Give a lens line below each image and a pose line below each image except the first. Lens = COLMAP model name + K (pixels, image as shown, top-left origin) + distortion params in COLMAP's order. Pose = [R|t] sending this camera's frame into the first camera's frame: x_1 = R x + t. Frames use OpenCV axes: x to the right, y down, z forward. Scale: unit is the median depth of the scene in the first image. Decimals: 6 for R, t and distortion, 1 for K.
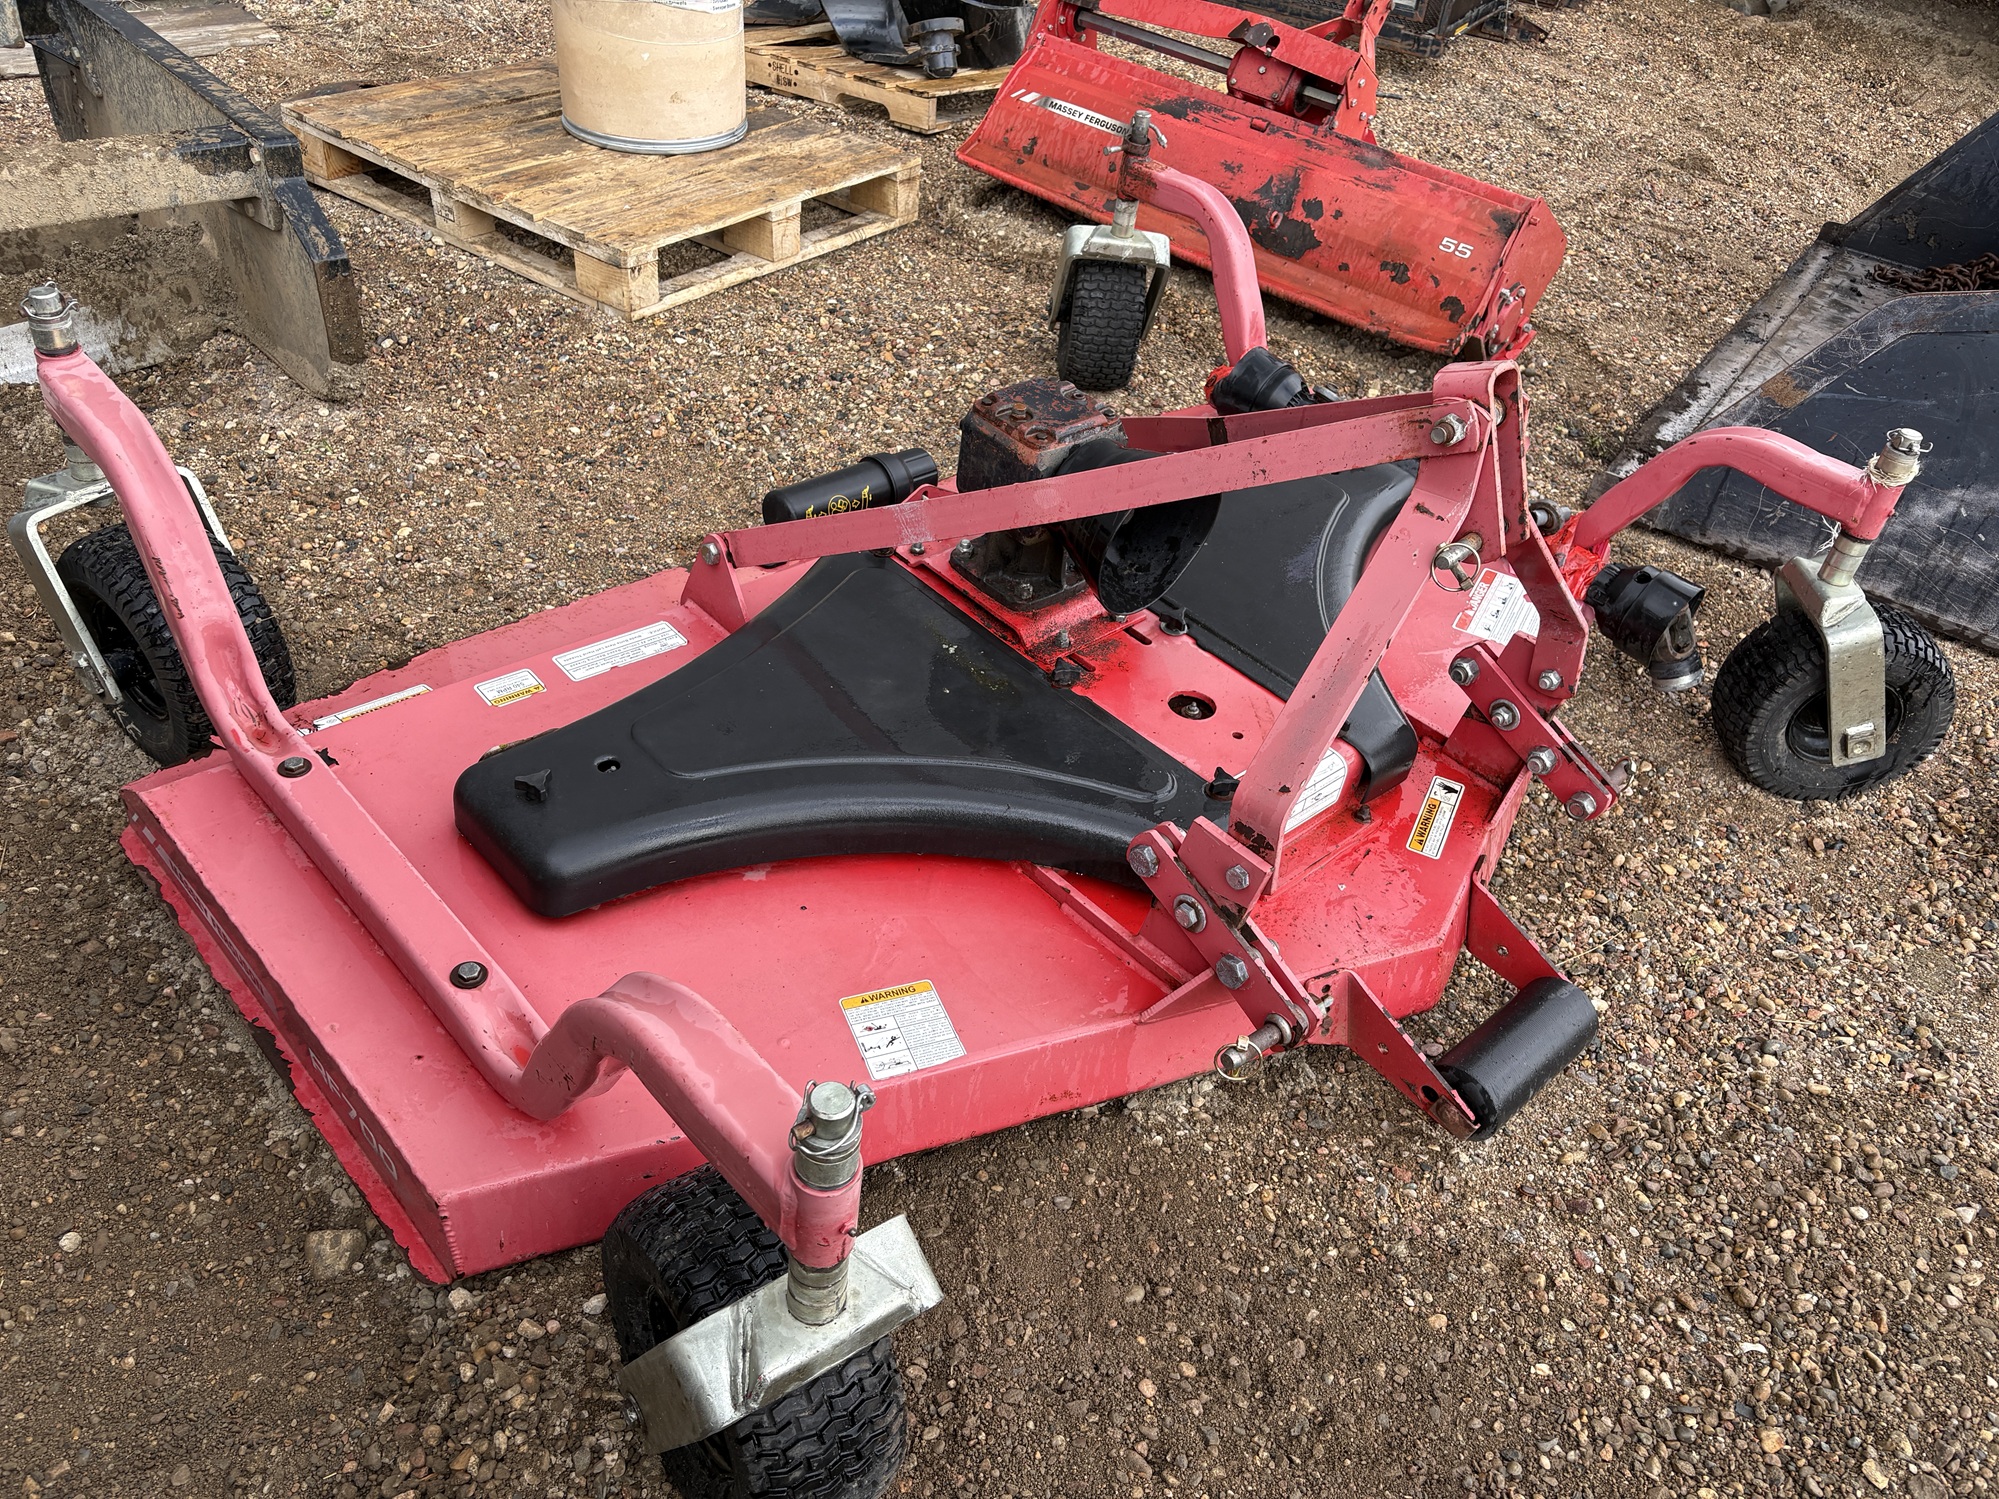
lens RADIAL K [[1510.4, 0, 992.1], [0, 1510.4, 753.6], [0, 0, 1]] dist [0.054979, -0.060968]
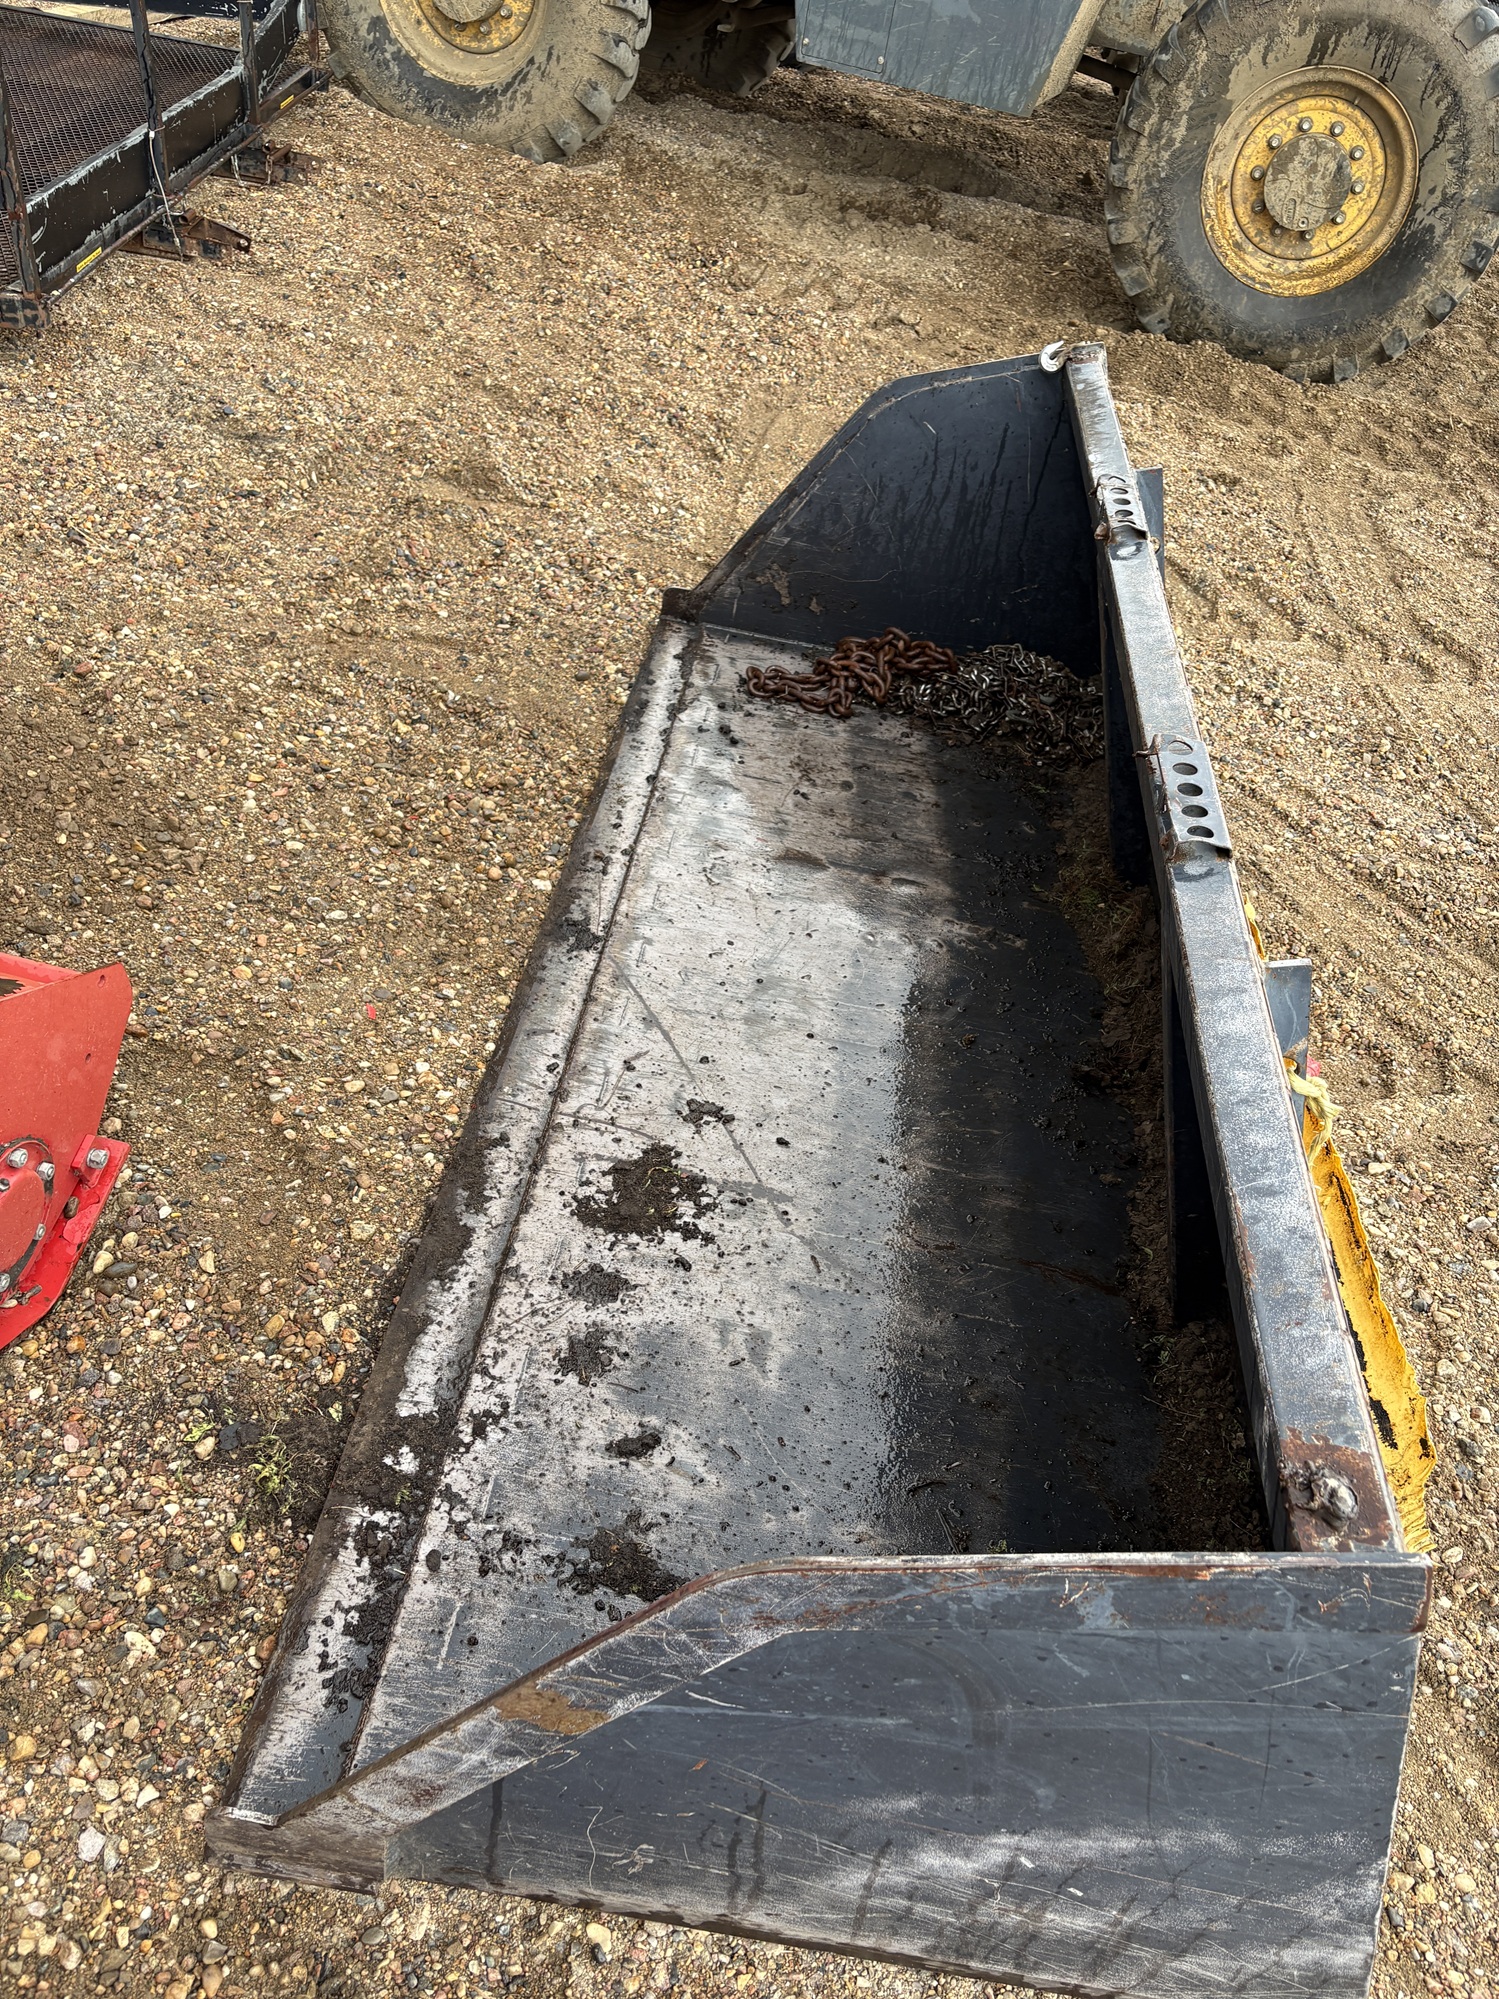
lens RADIAL K [[1510.4, 0, 760.4], [0, 1510.4, 1001.9], [0, 0, 1]] dist [0.054979, -0.060968]
pose [[0.877539, -0.286686, 0.384366, 0.287682], [0.247814, 0.957389, 0.148305, -0.270838], [-0.410505, -0.034892, 0.911191, 0.397522]]
